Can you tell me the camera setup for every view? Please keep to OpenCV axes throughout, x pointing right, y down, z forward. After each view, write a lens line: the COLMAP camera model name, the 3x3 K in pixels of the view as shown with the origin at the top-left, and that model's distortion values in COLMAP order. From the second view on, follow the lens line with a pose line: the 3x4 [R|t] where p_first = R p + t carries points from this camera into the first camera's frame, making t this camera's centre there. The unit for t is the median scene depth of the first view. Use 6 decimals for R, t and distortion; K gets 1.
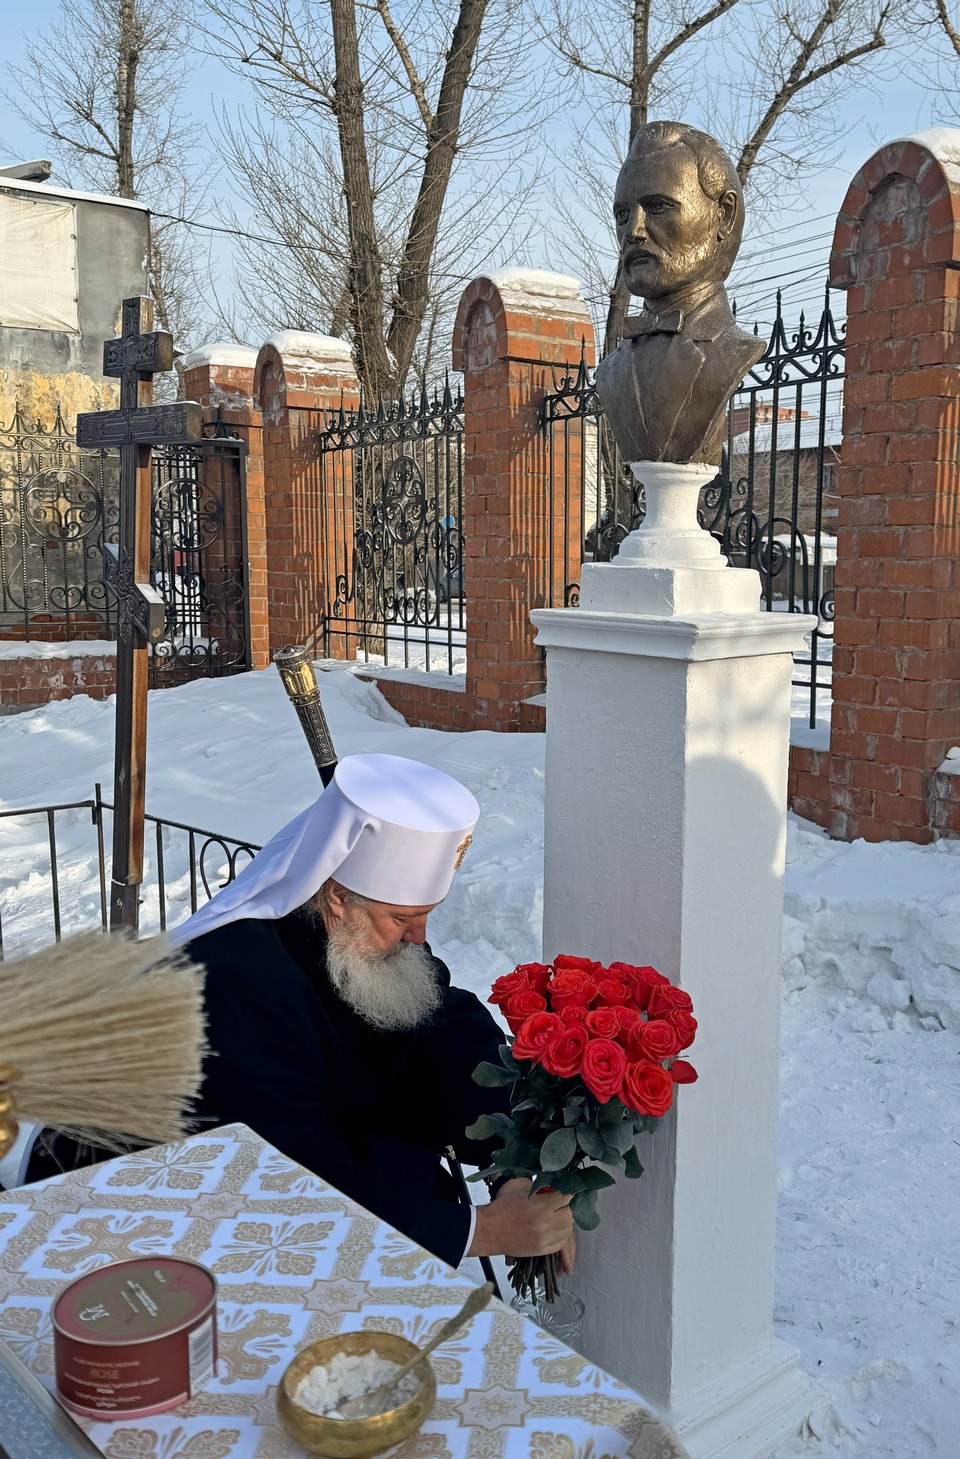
lens RADIAL K [[1367.8, 0, 601.9], [0, 1367.8, 736.5], [0, 0, 1]] dist [0.176903, -0.360655]
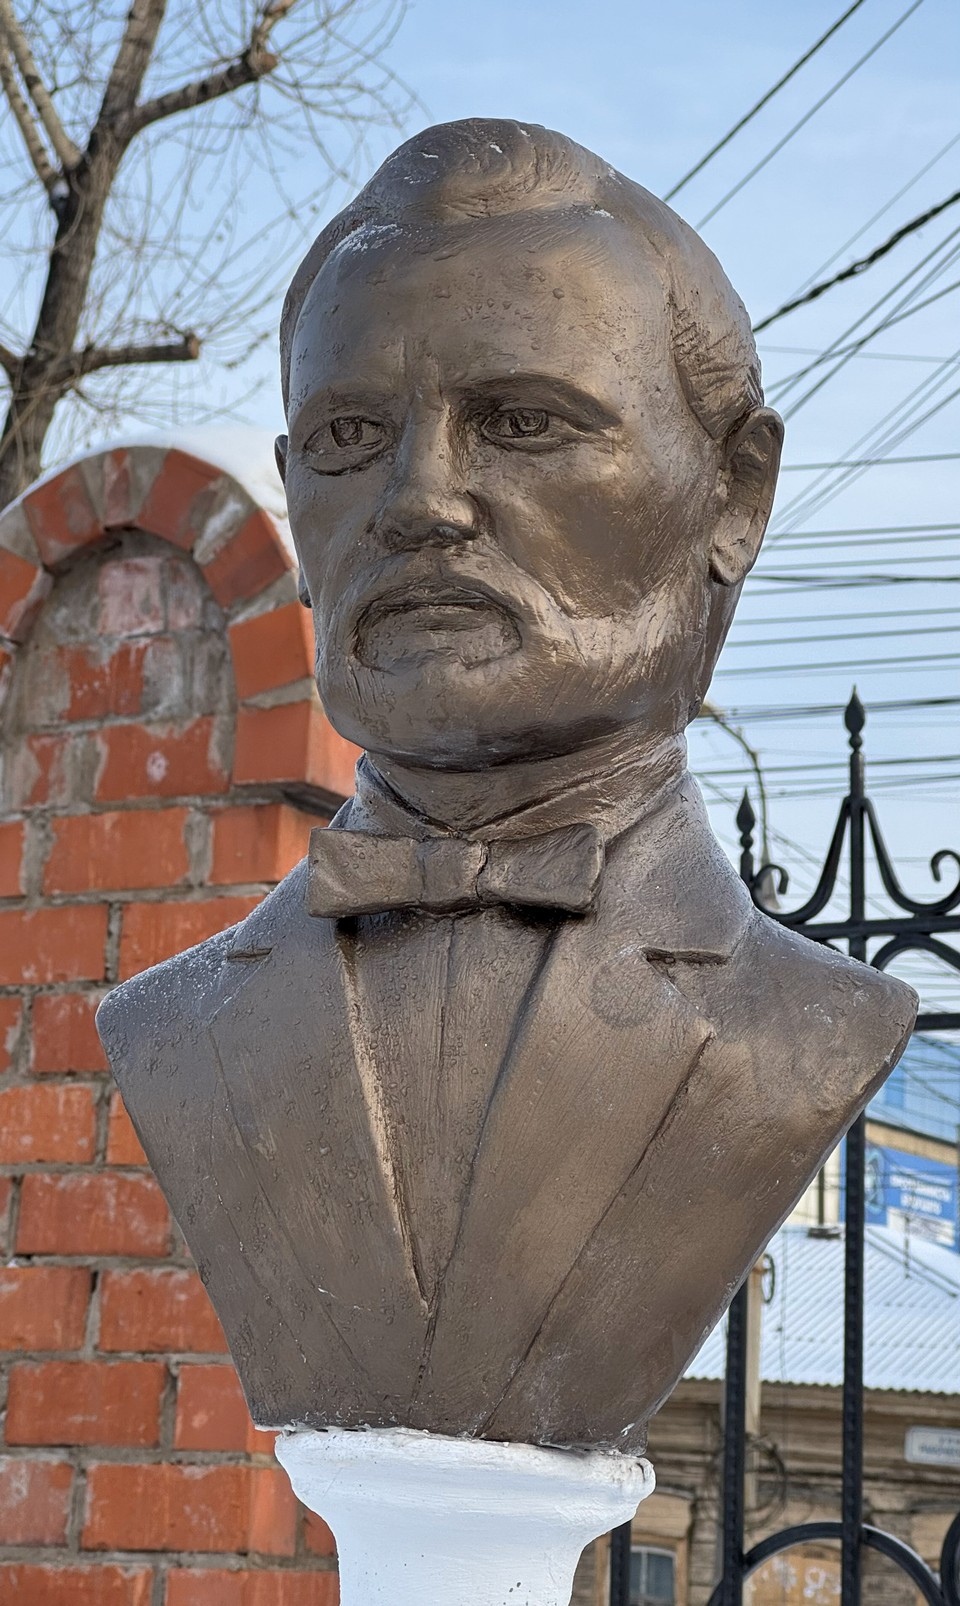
lens RADIAL K [[3835.1, 0, 480.0], [0, 3835.1, 803.0], [0, 0, 1]] dist [0.106768, 0.970114]
pose [[0.908735, 0.106502, 0.403557, -0.059487], [0.027026, 0.949851, -0.311532, -0.026937], [-0.416497, 0.294007, 0.860285, 0.112032]]
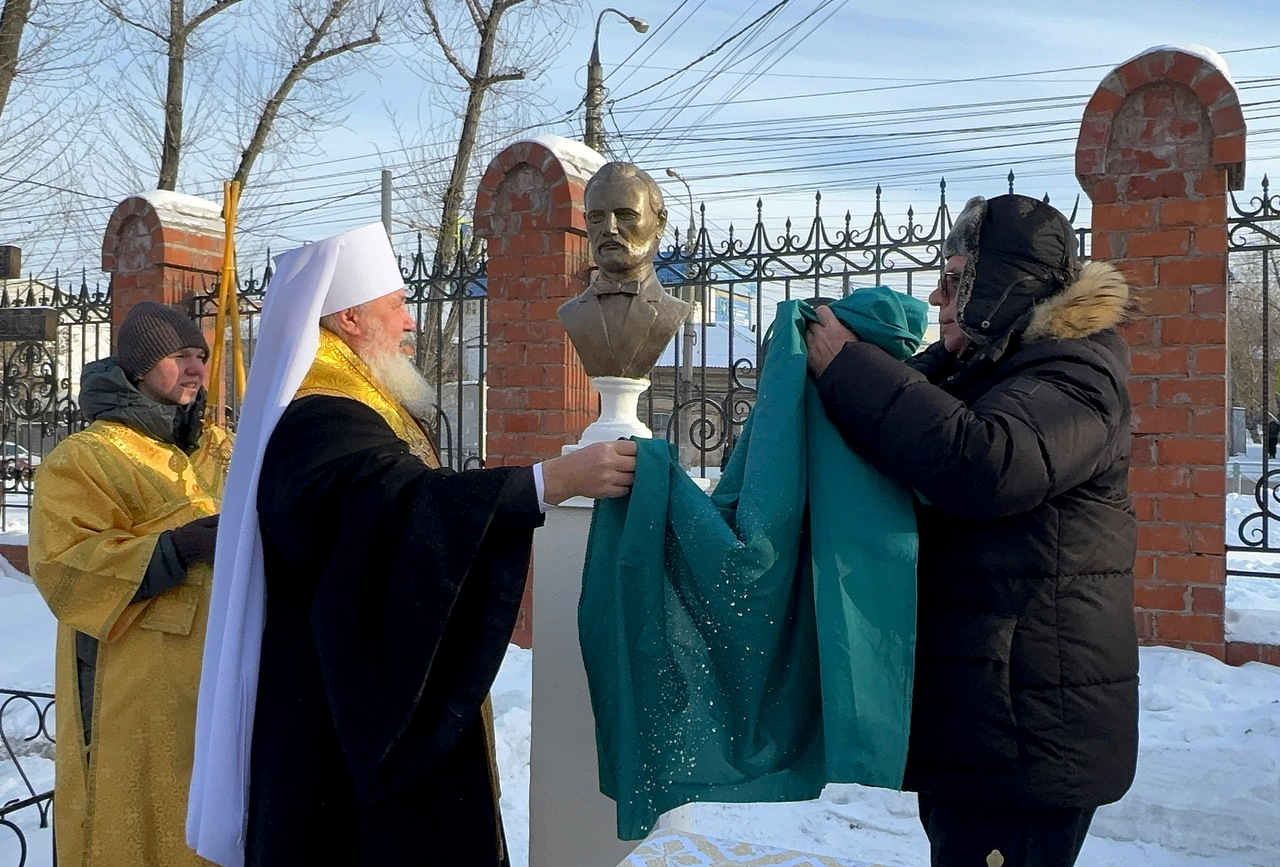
lens RADIAL K [[1124.6, 0, 669.5], [0, 1124.6, 431.7], [0, 0, 1]] dist [0.005181, -0.010262]
pose [[0.887827, -0.004433, 0.460157, -0.123403], [0.061262, 0.992191, -0.108642, -0.002283], [-0.456082, 0.124646, 0.881165, -0.019600]]
